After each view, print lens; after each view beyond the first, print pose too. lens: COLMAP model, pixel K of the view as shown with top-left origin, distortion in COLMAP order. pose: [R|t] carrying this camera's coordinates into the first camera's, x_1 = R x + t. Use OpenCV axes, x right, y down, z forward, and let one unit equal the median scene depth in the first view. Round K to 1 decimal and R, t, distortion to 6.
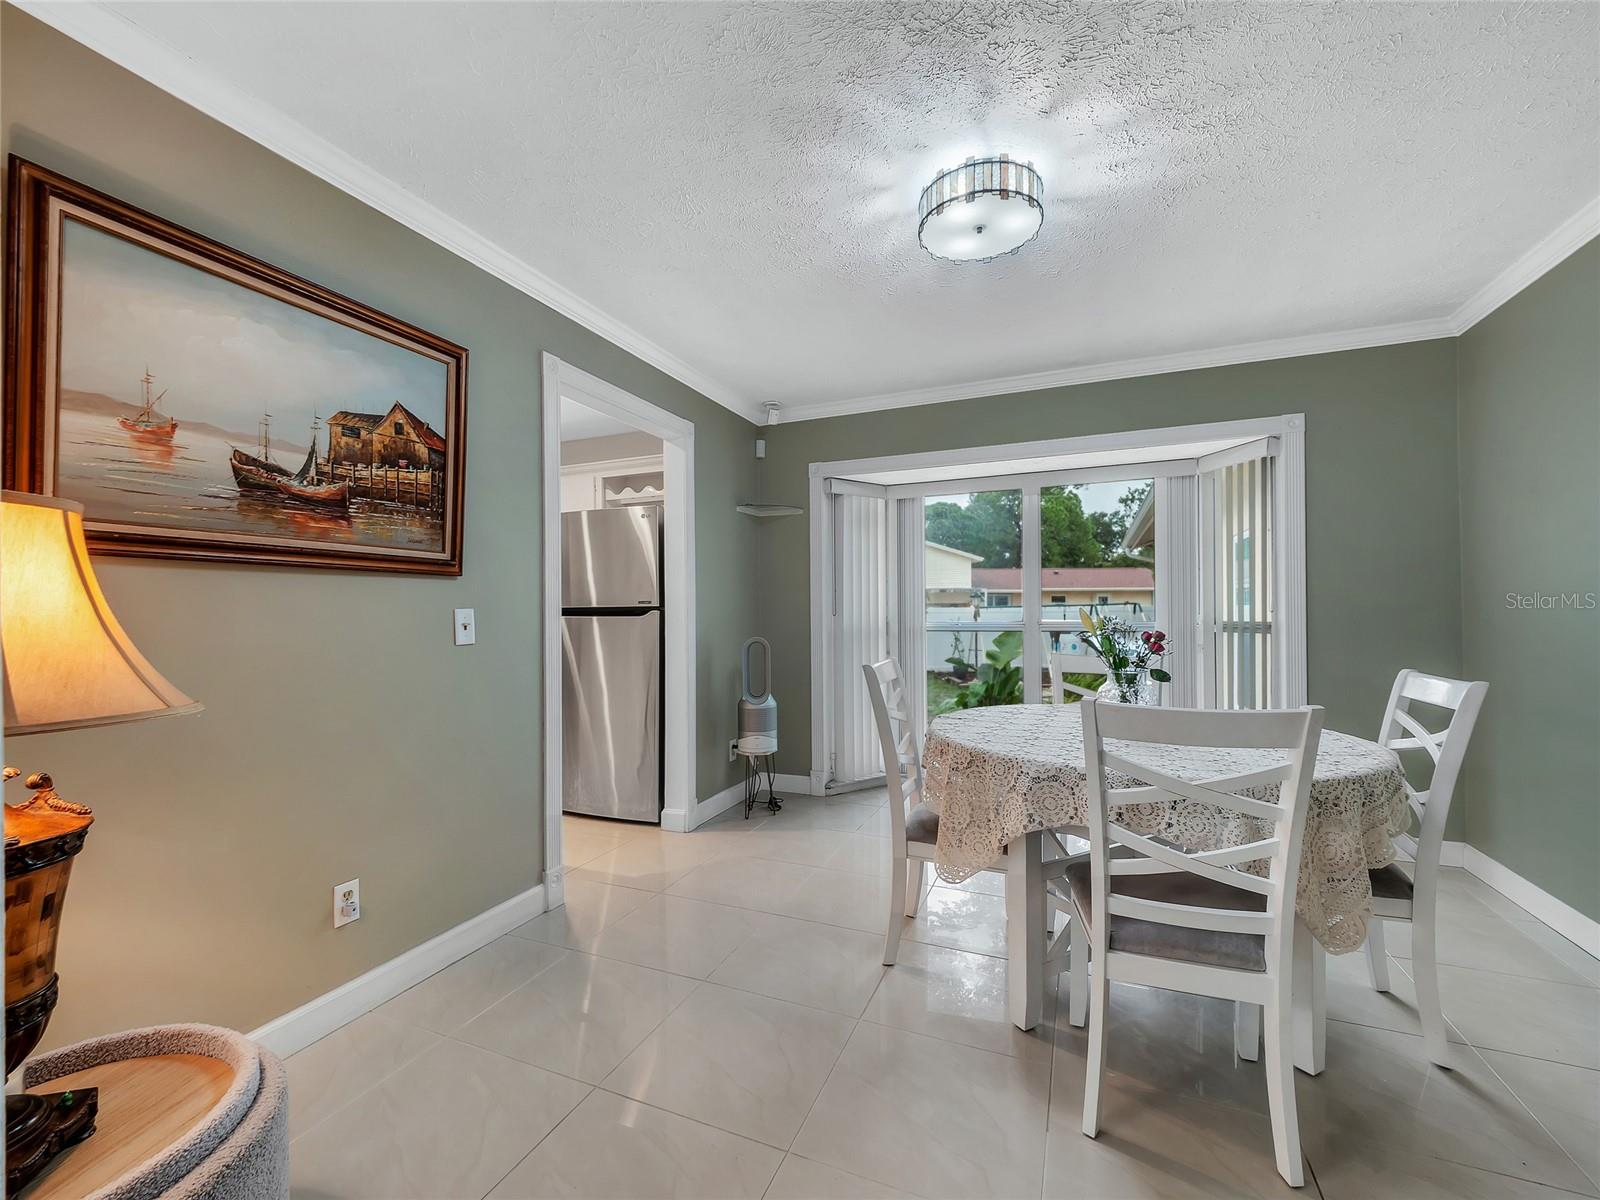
lens RADIAL K [[690.5, 0, 788.9], [0, 690.5, 602.2], [0, 0, 1]] dist [-0.001886, -0.000707]
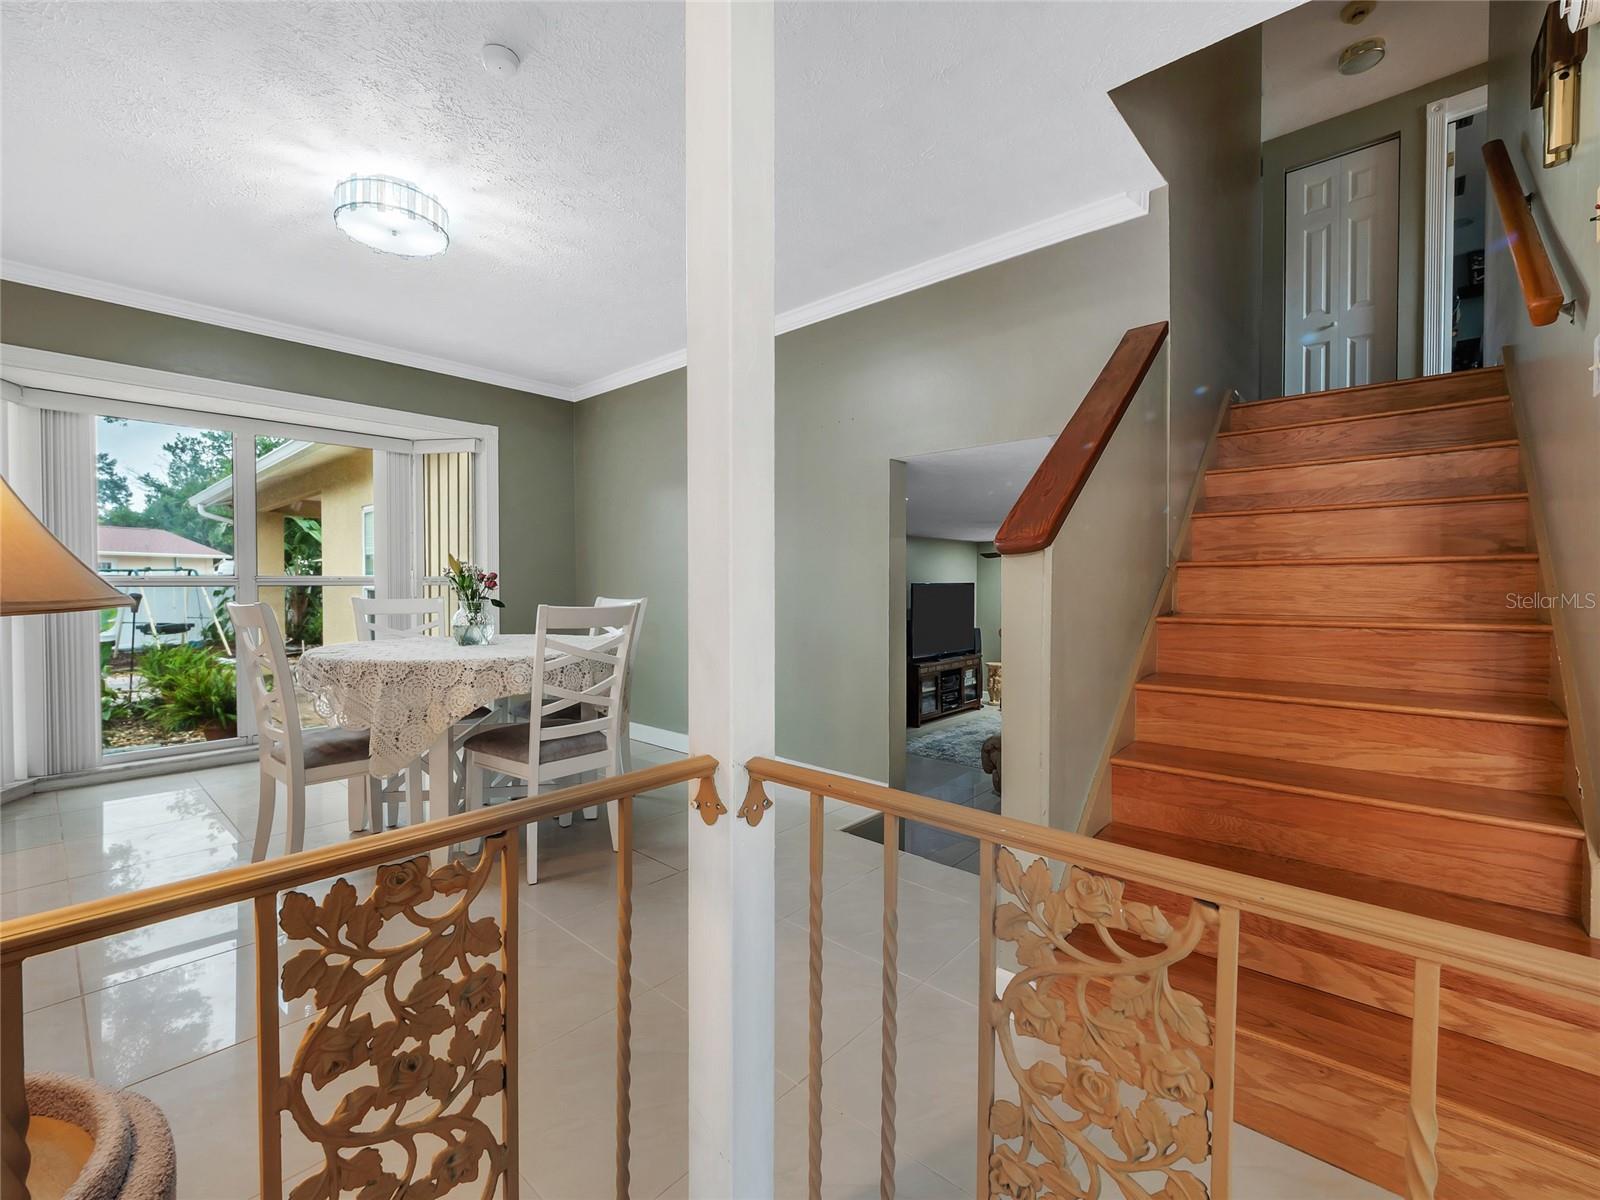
lens RADIAL K [[690.5, 0, 806.7], [0, 690.5, 606.9], [0, 0, 1]] dist [-0.001886, -0.000707]
pose [[0.303335, -0.030994, 0.952380, -0.670650], [-0.012697, 0.999251, 0.036563, 0.054888], [-0.952799, -0.023184, 0.302714, -0.057675]]
